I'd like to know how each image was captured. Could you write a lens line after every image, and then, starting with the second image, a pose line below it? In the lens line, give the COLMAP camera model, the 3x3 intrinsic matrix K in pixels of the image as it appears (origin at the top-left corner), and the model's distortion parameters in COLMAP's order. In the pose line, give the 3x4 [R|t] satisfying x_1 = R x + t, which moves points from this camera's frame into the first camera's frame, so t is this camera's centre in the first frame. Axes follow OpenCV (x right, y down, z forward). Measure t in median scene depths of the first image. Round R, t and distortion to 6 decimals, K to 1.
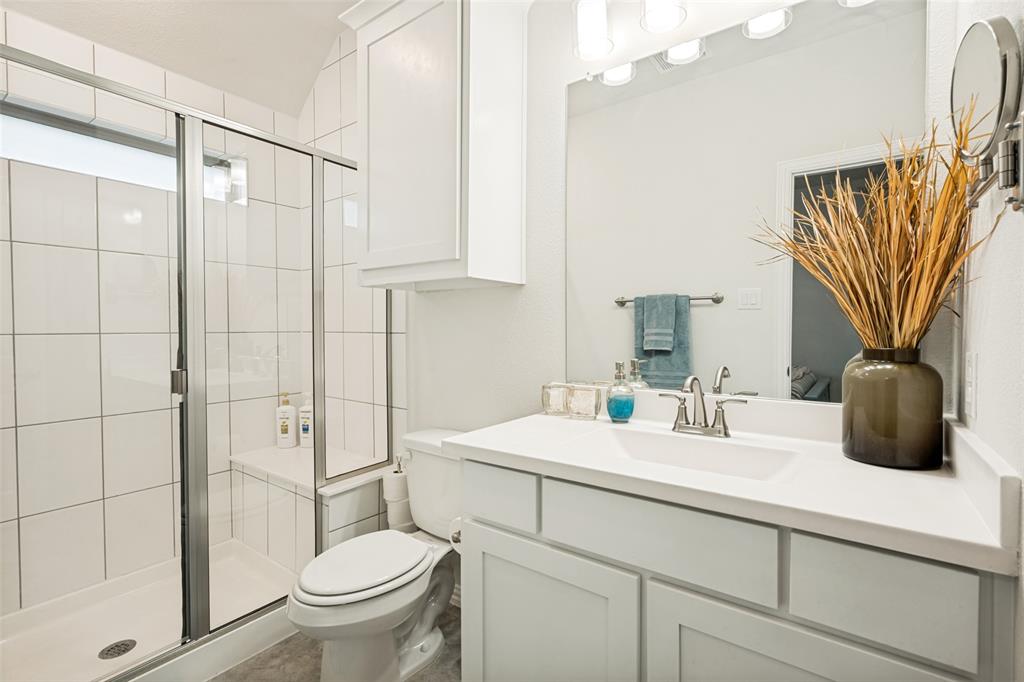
lens RADIAL K [[476.6, 0, 510.6], [0, 476.6, 338.3], [0, 0, 1]] dist [-0.003970, 0.000218]
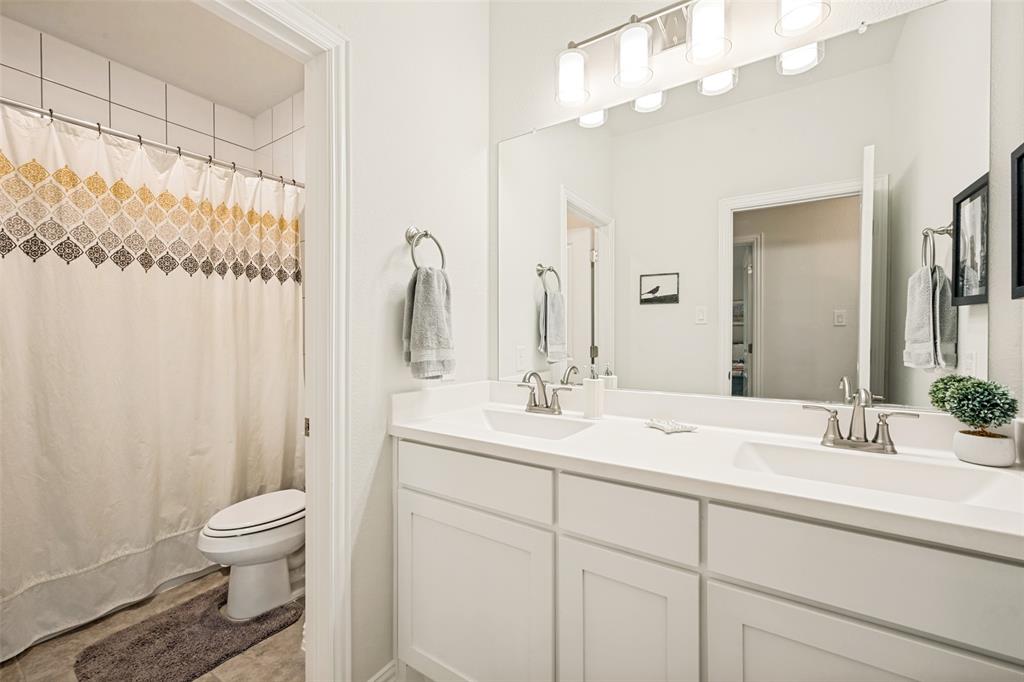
lens RADIAL K [[402.1, 0, 514.9], [0, 402.1, 339.1], [0, 0, 1]] dist [0.000671, -0.001222]
pose [[0.995817, 0.007849, 0.091028, -0.188047], [-0.006852, 0.999913, -0.011263, -0.001591], [-0.091109, 0.010593, 0.995785, 0.144793]]
